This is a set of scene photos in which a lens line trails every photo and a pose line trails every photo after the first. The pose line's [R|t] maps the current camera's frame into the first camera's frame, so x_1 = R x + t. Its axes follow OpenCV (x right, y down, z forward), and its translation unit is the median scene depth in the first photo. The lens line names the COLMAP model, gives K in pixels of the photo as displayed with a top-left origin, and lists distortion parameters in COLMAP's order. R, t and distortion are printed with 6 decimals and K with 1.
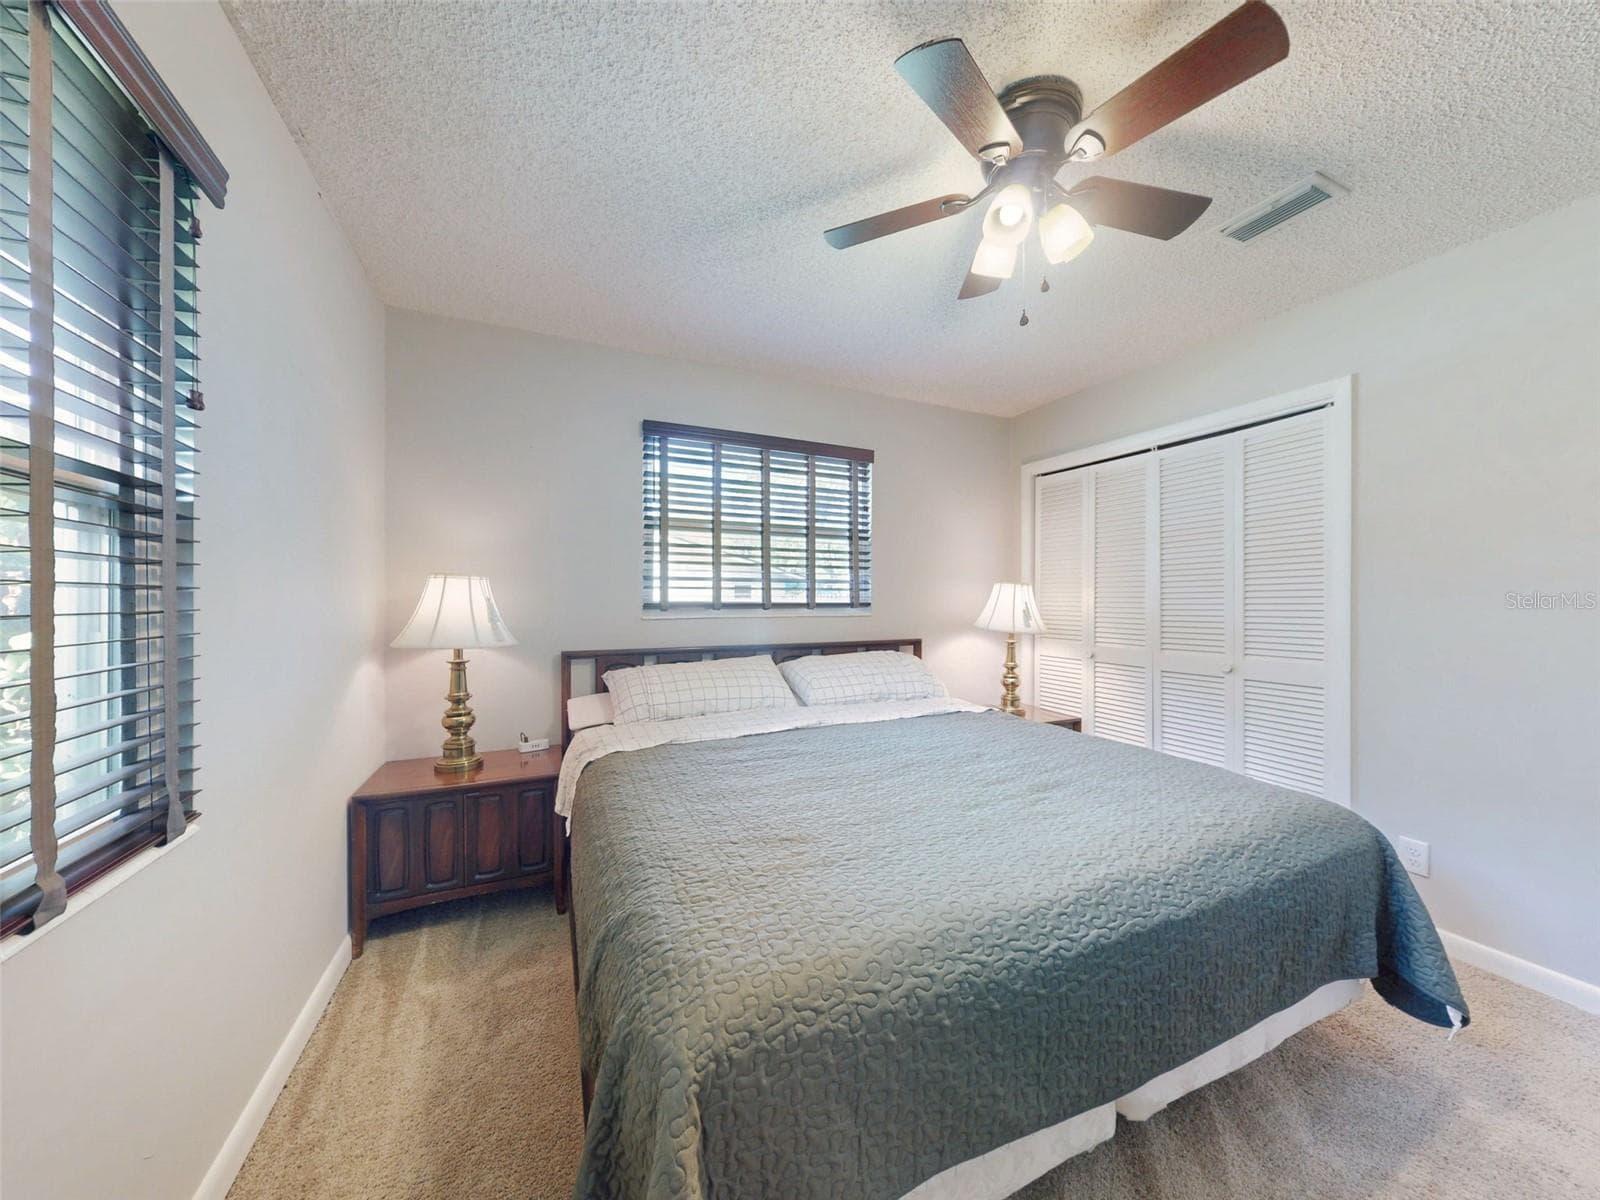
lens RADIAL K [[563.1, 0, 799.1], [0, 563.1, 598.3], [0, 0, 1]] dist [0.009824, 0.000036]
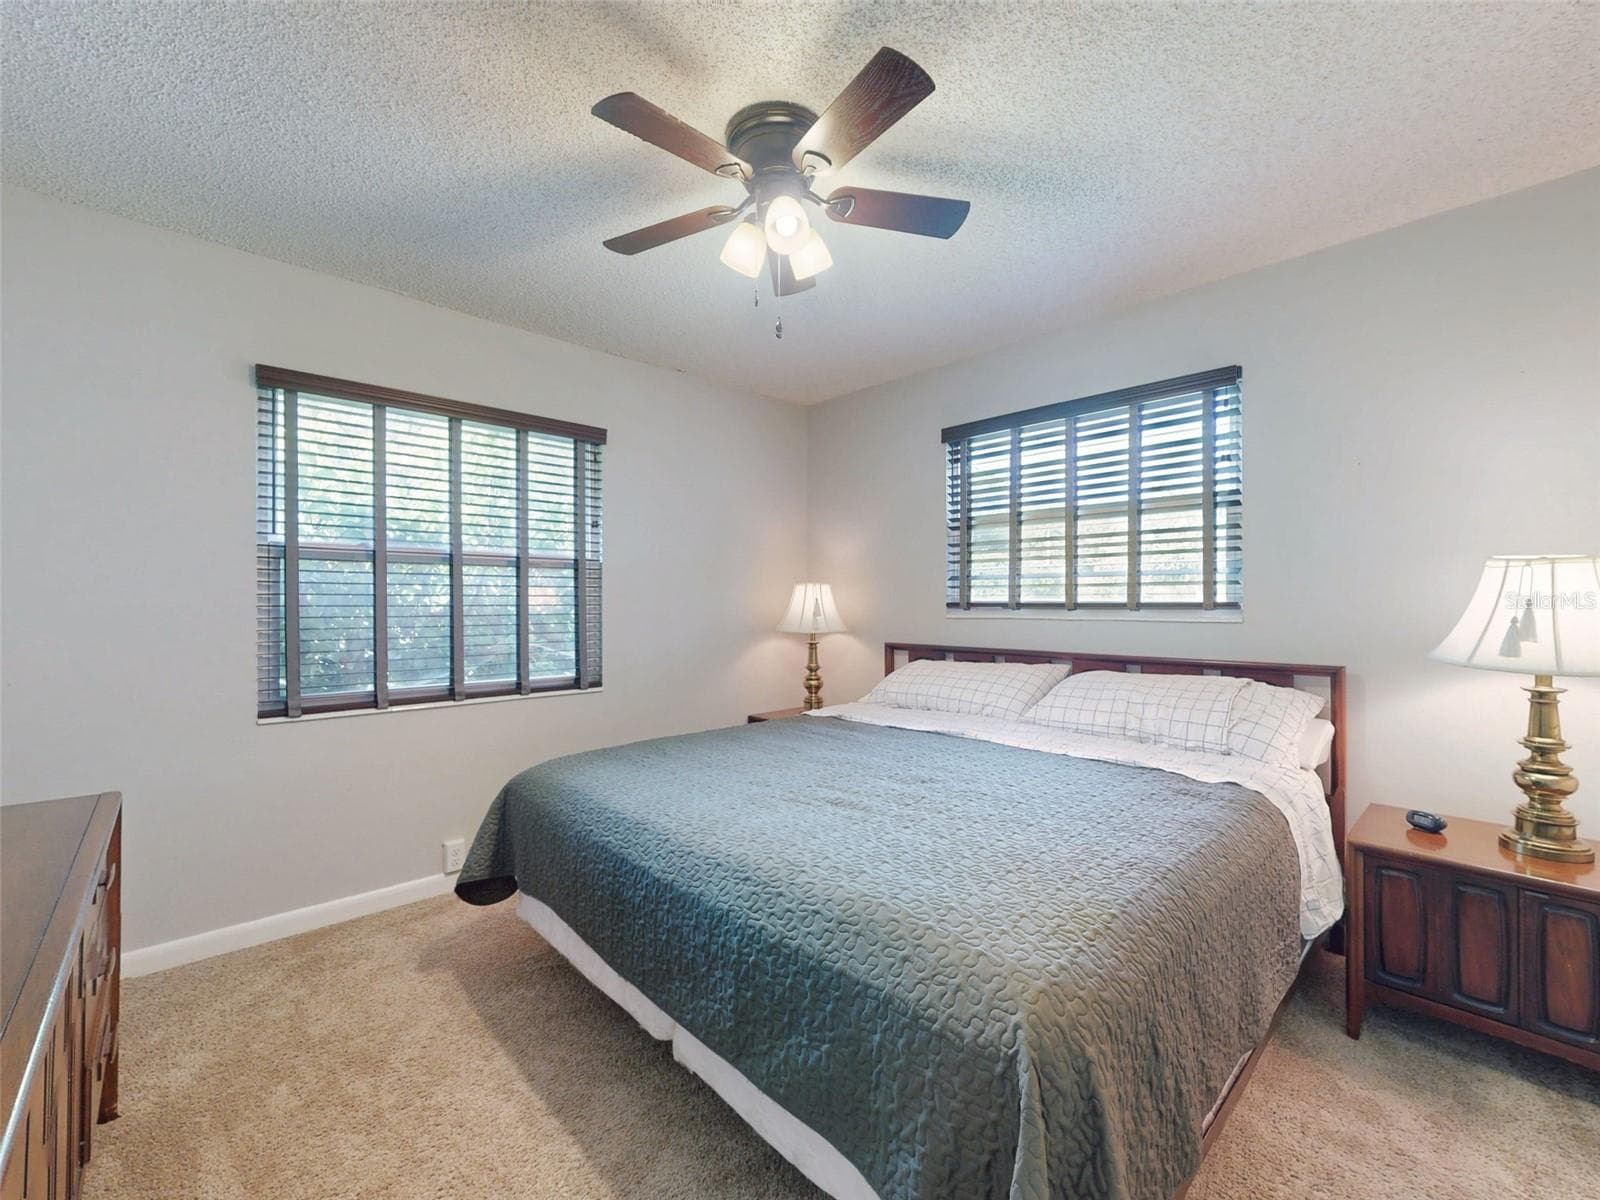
lens RADIAL K [[662.9, 0, 799.5], [0, 662.9, 600.6], [0, 0, 1]] dist [-0.003259, -0.000009]
pose [[0.325982, -0.003627, -0.945369, 0.777992], [0.005520, 0.999983, -0.001933, 0.005252], [0.945360, -0.004588, 0.325996, 0.324293]]
